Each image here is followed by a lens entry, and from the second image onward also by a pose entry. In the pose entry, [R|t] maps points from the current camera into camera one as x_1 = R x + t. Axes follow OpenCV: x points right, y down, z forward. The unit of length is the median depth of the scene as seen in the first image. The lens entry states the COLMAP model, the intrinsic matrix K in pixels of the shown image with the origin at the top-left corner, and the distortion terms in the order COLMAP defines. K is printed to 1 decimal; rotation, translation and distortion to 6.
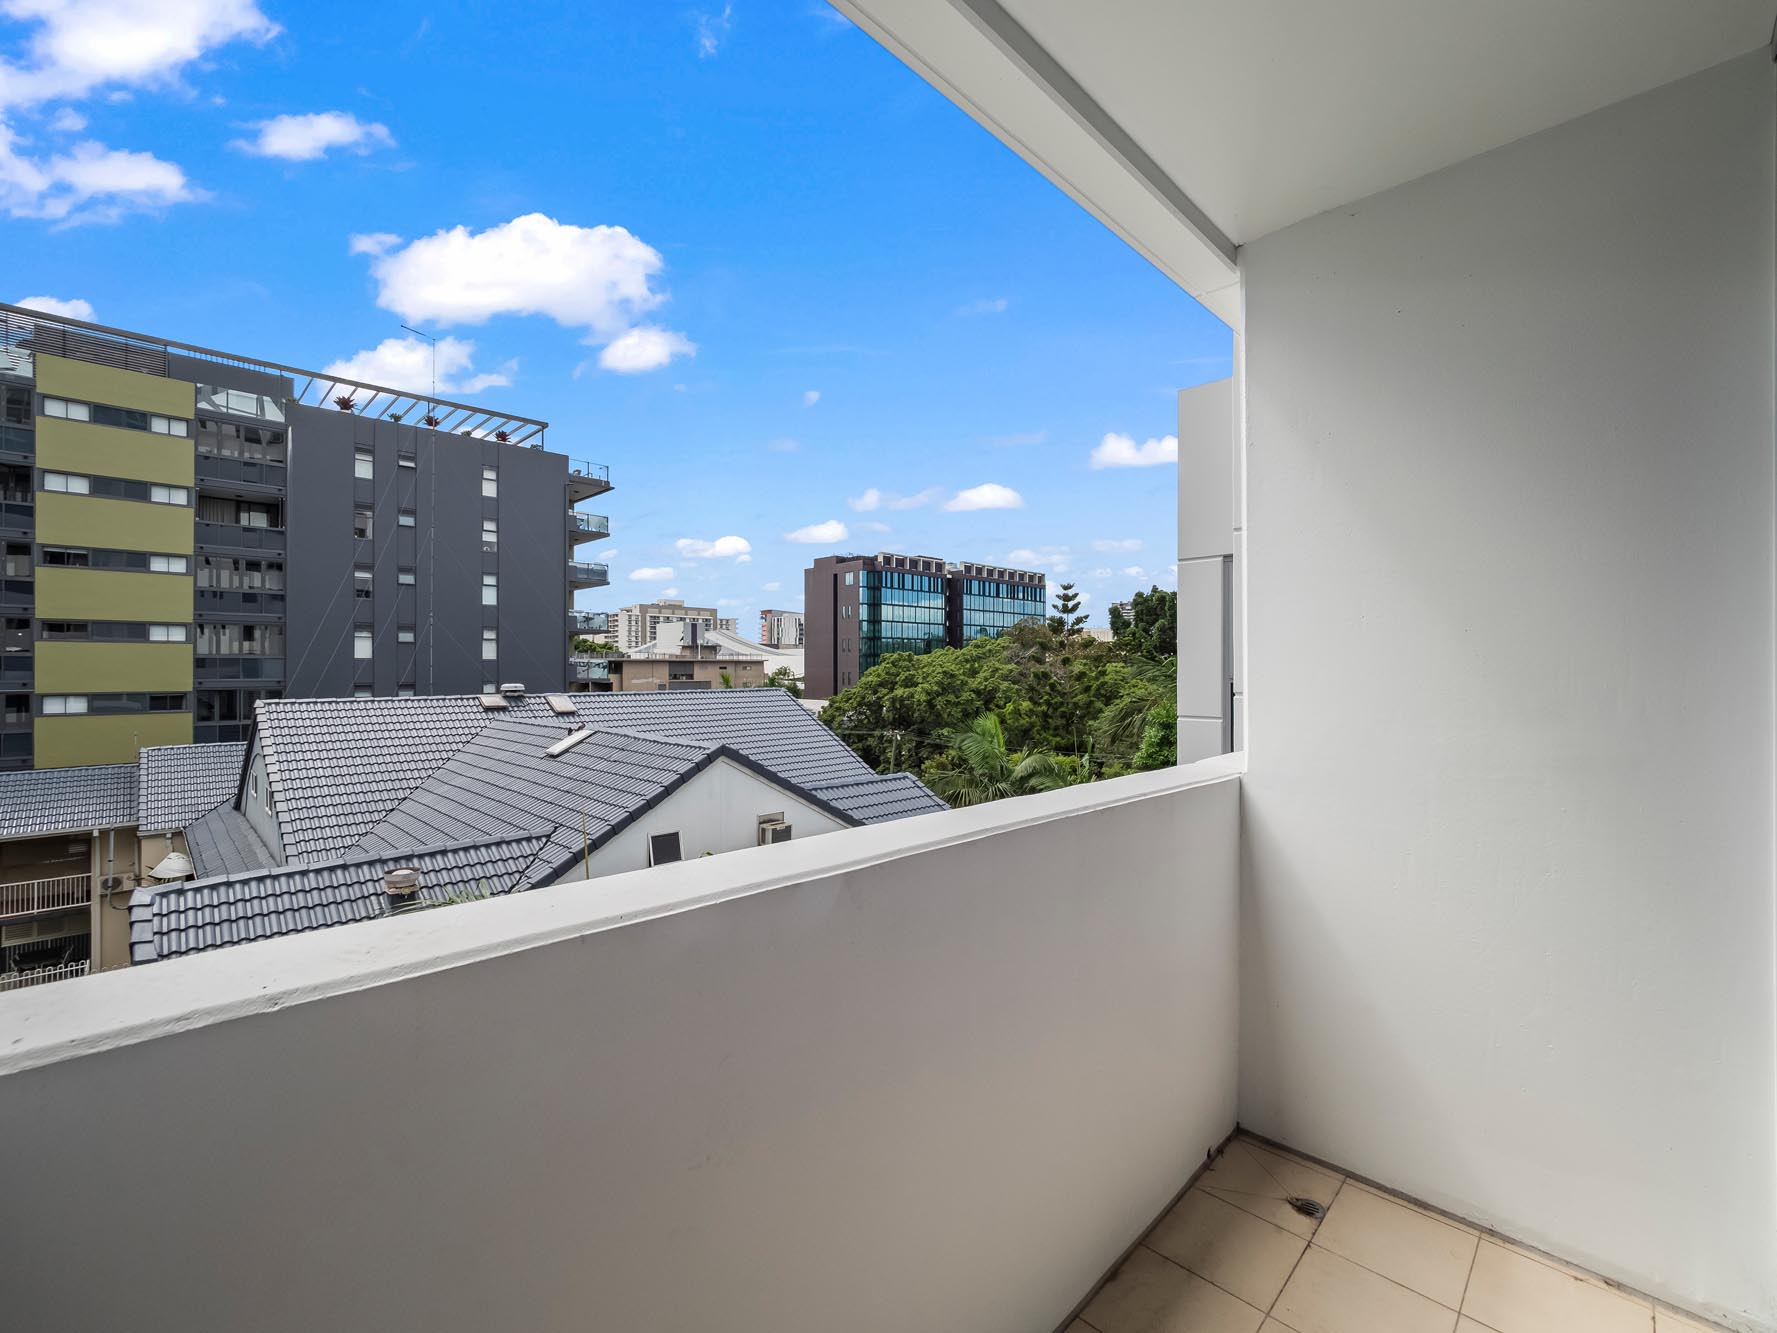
lens RADIAL K [[756.9, 0, 889.7], [0, 756.9, 662.2], [0, 0, 1]] dist [-0.014092, 0.000183]
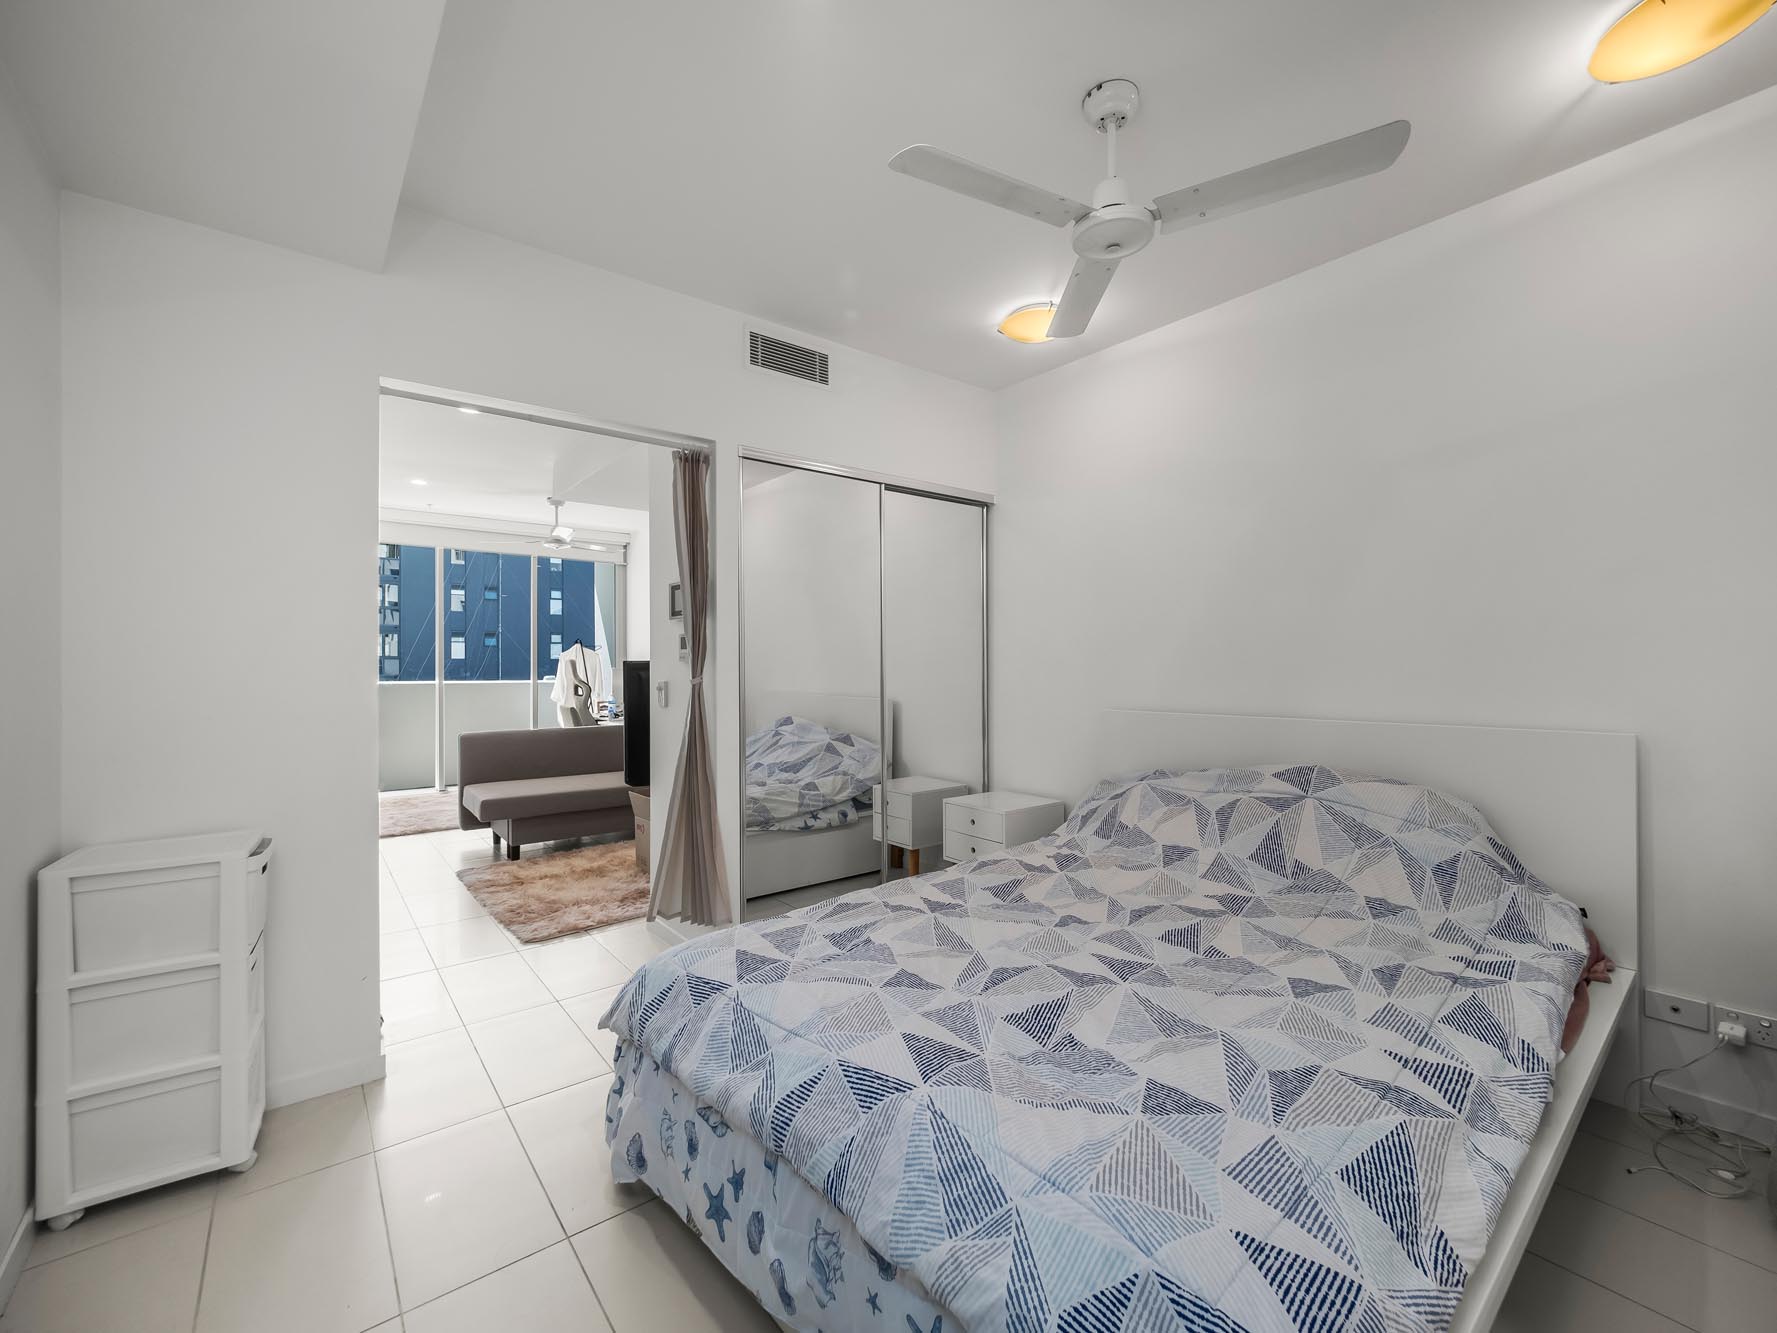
lens RADIAL K [[756.9, 0, 888.1], [0, 756.9, 668.0], [0, 0, 1]] dist [-0.014092, 0.000183]
pose [[0.994730, -0.005510, -0.102380, 0.146851], [0.006515, 0.999934, 0.009488, 0.003704], [0.102321, -0.010105, 0.994700, -0.187202]]
